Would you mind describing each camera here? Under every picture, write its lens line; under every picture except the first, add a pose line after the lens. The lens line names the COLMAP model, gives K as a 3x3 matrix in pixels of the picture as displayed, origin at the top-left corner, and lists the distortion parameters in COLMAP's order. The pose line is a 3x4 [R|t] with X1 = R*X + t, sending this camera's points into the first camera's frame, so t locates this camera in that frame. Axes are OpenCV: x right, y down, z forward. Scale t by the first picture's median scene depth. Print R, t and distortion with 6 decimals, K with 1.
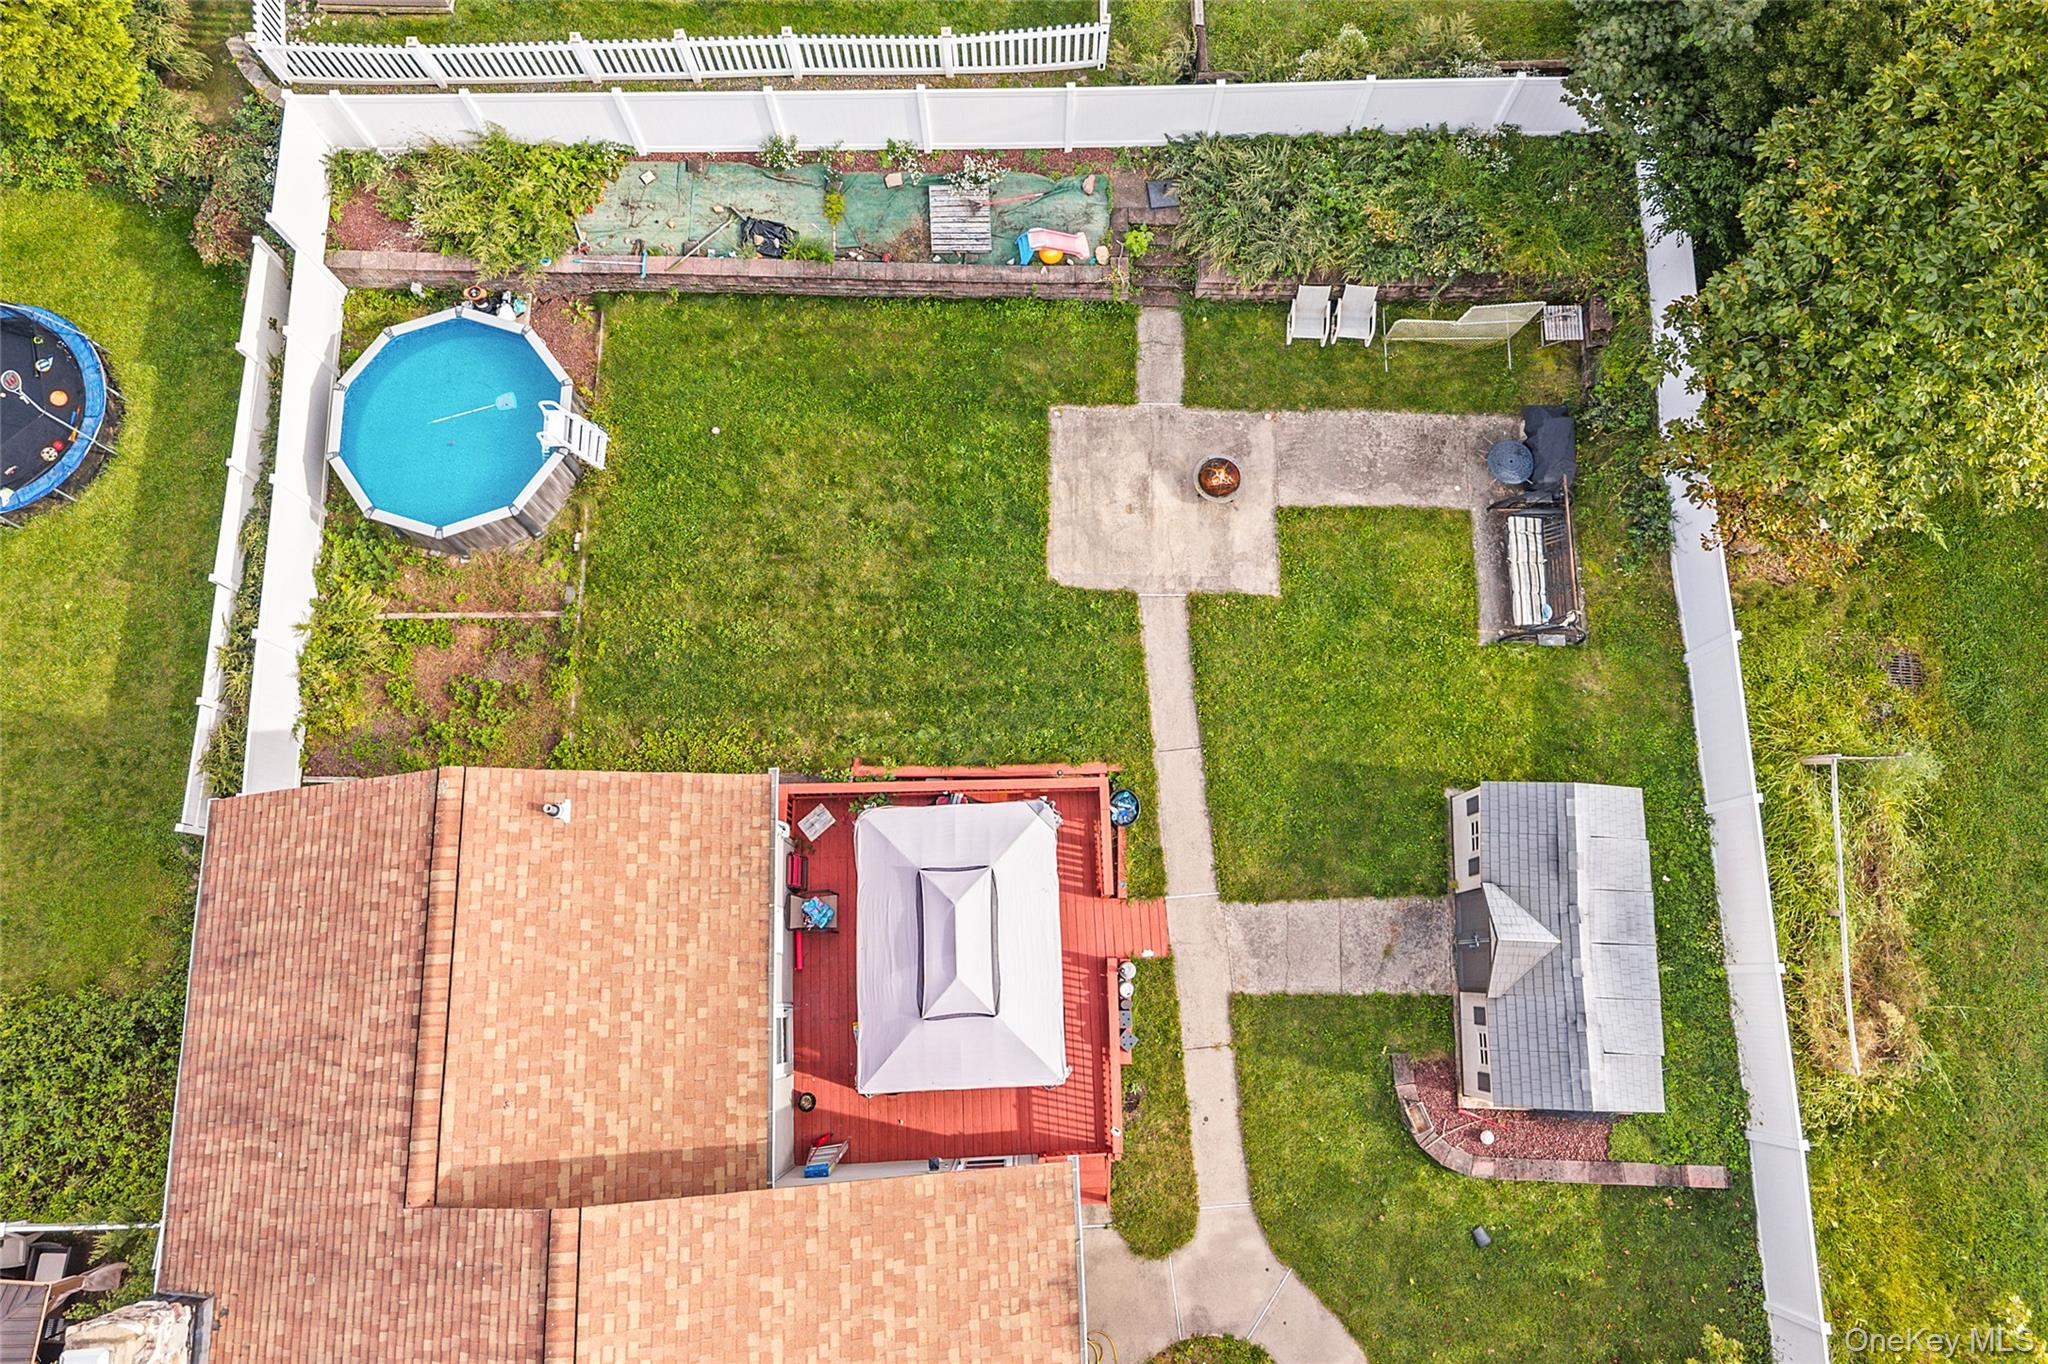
lens RADIAL K [[1584.7, 0, 1045.7], [0, 1584.7, 495.5], [0, 0, 1]] dist [0.012172, -0.012816]
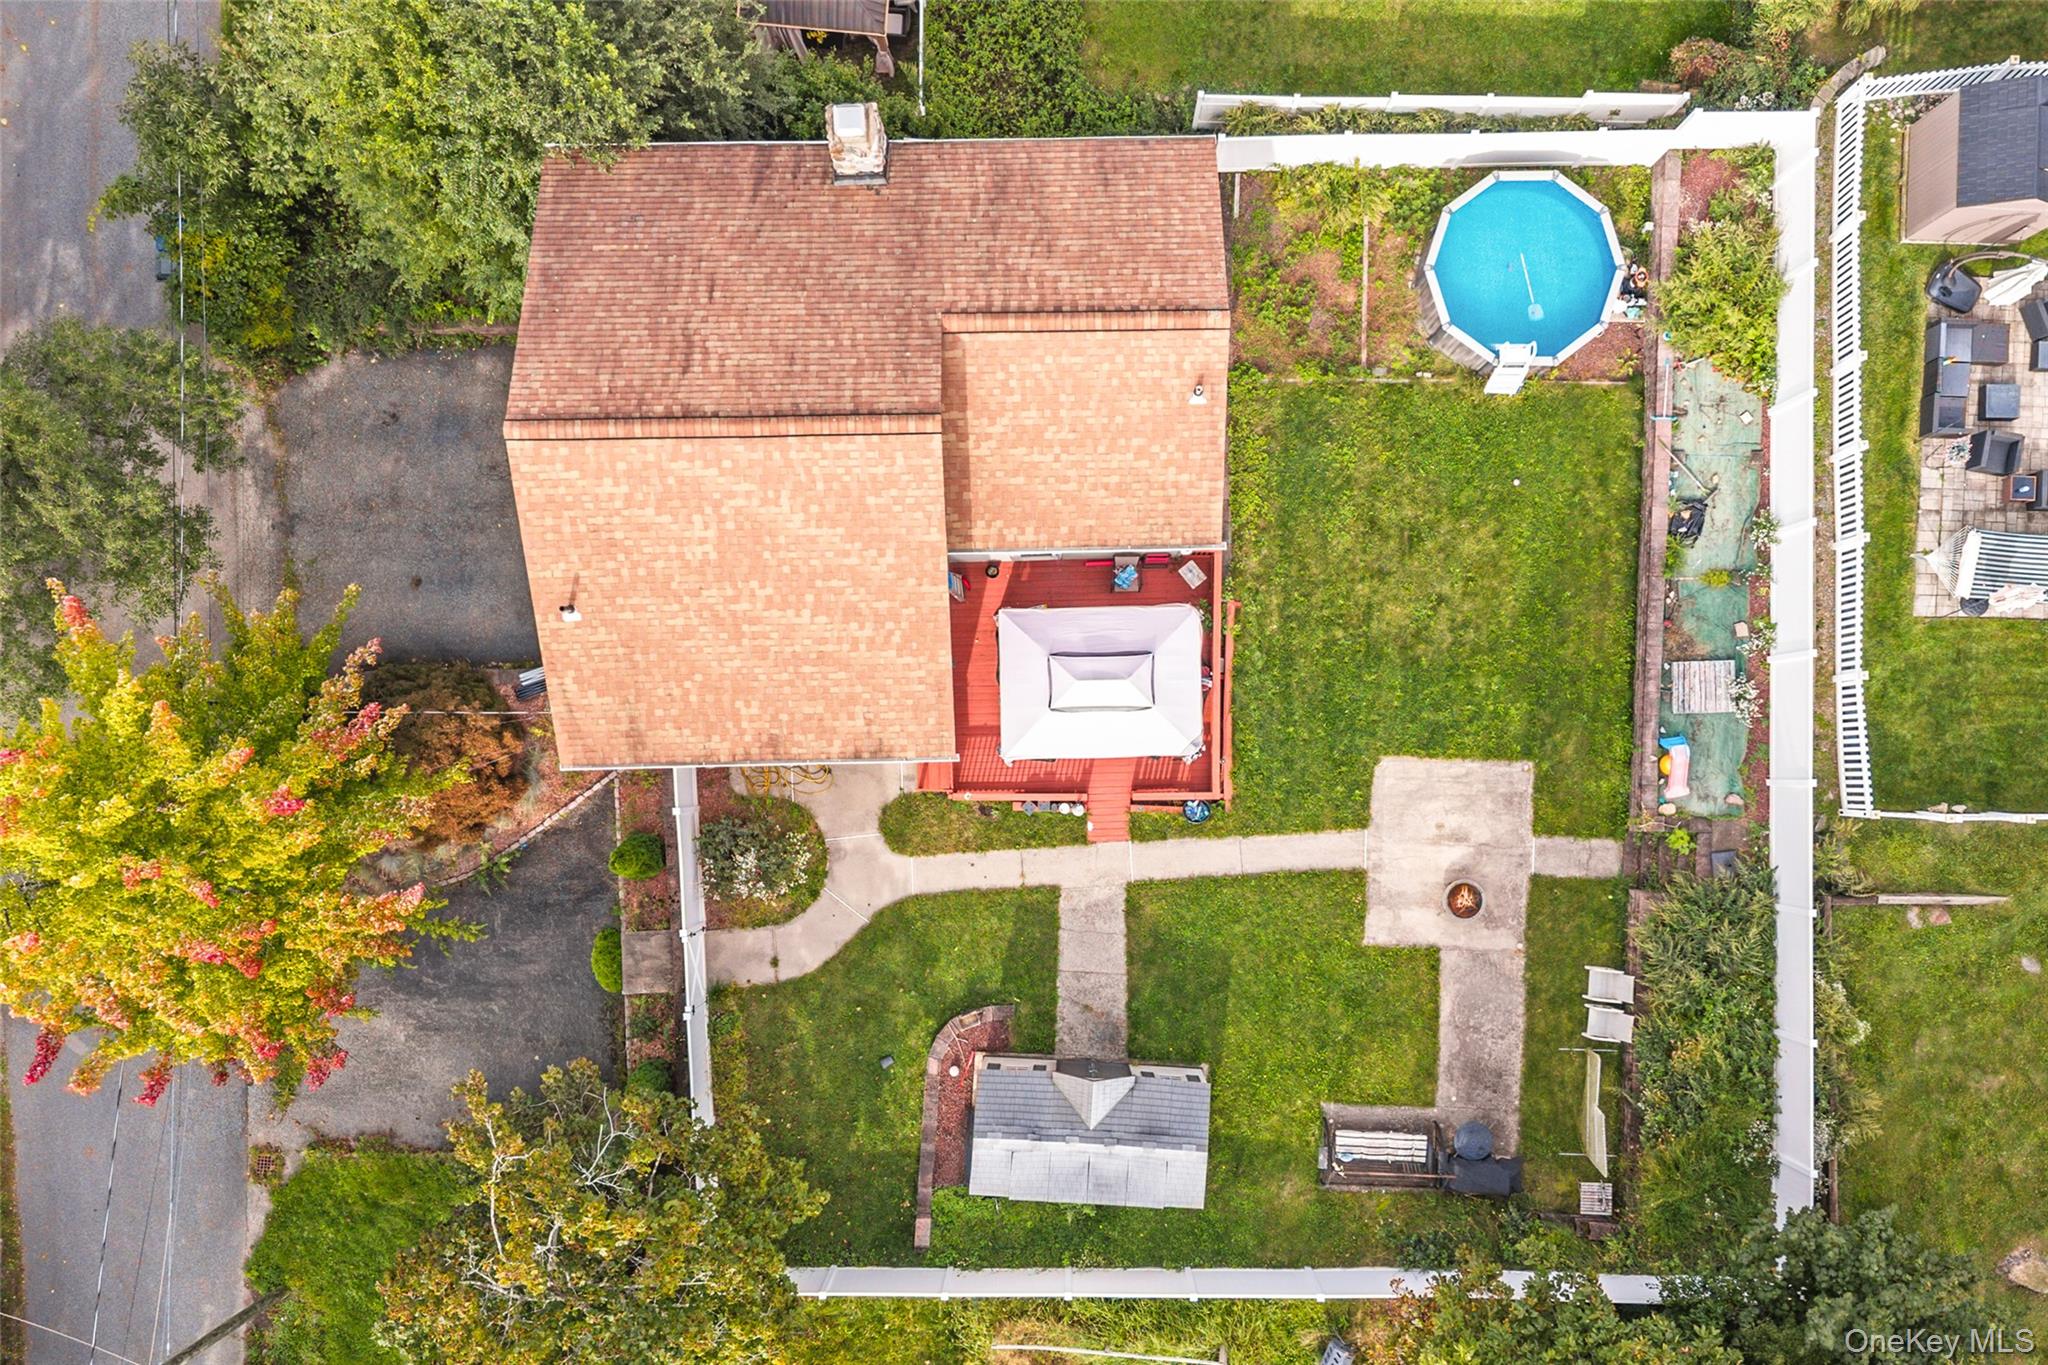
lens RADIAL K [[1666.6, 0, 1029.7], [0, 1666.6, 769.9], [0, 0, 1]] dist [0.068129, -0.119347]
pose [[-0.025494, 0.999641, -0.008269, 0.030264], [-0.948739, -0.021588, 0.315323, -0.100373], [0.315031, 0.015884, 0.948948, -0.334193]]
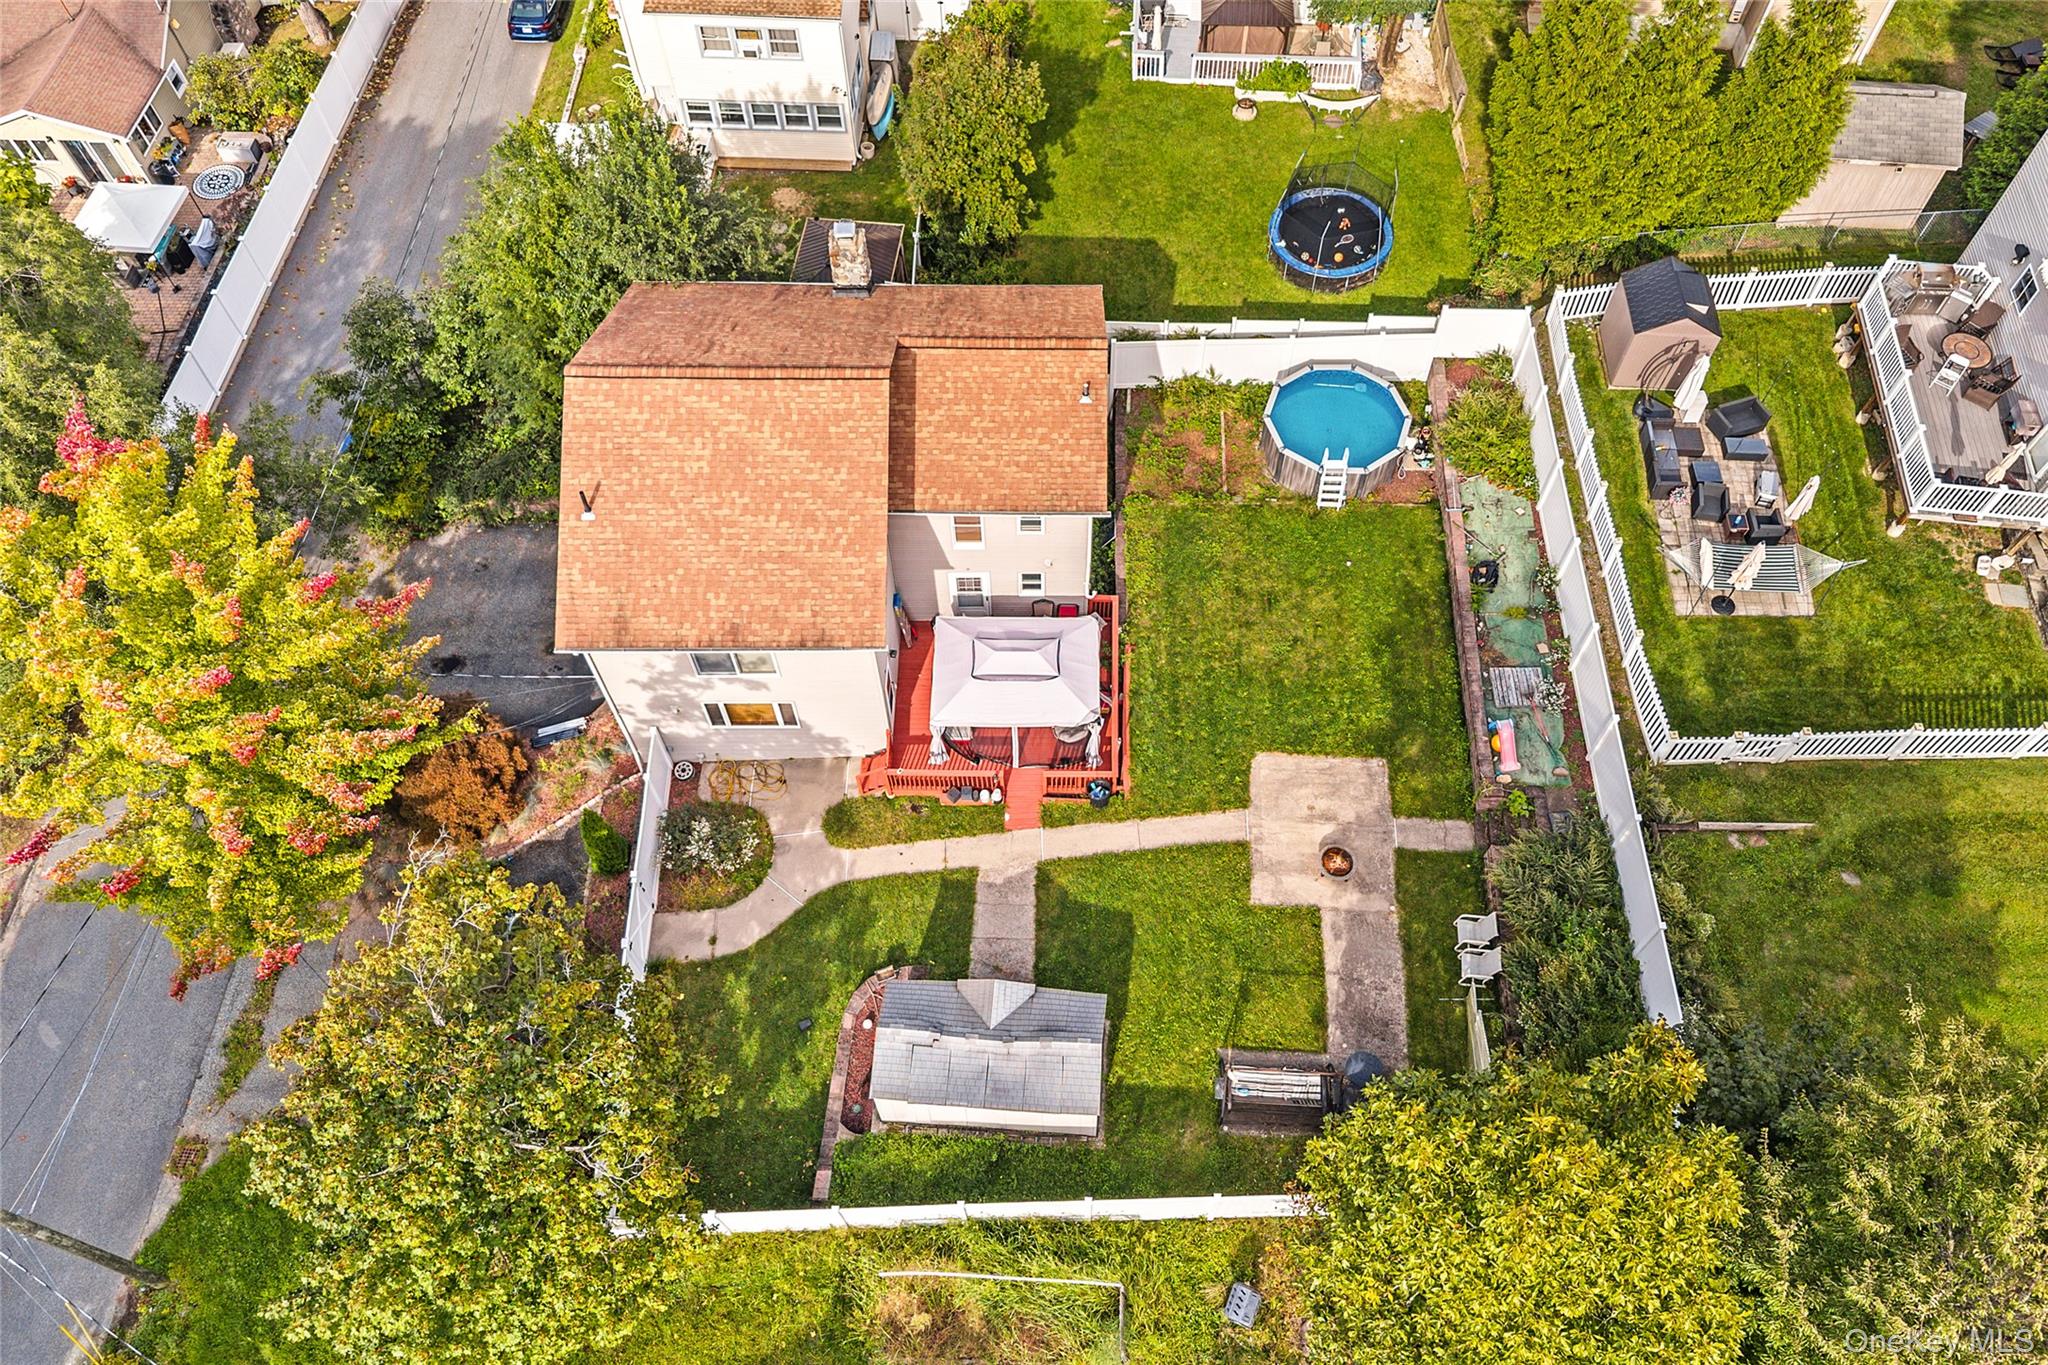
lens RADIAL K [[1415.1, 0, 1024.0], [0, 1415.1, 682.5], [0, 0, 1]] dist [0.021266, -0.030412]
pose [[-0.056438, 0.841194, -0.537780, 0.664642], [-0.947189, 0.125192, 0.295228, -0.137974], [0.315670, 0.526042, 0.789704, -0.124372]]
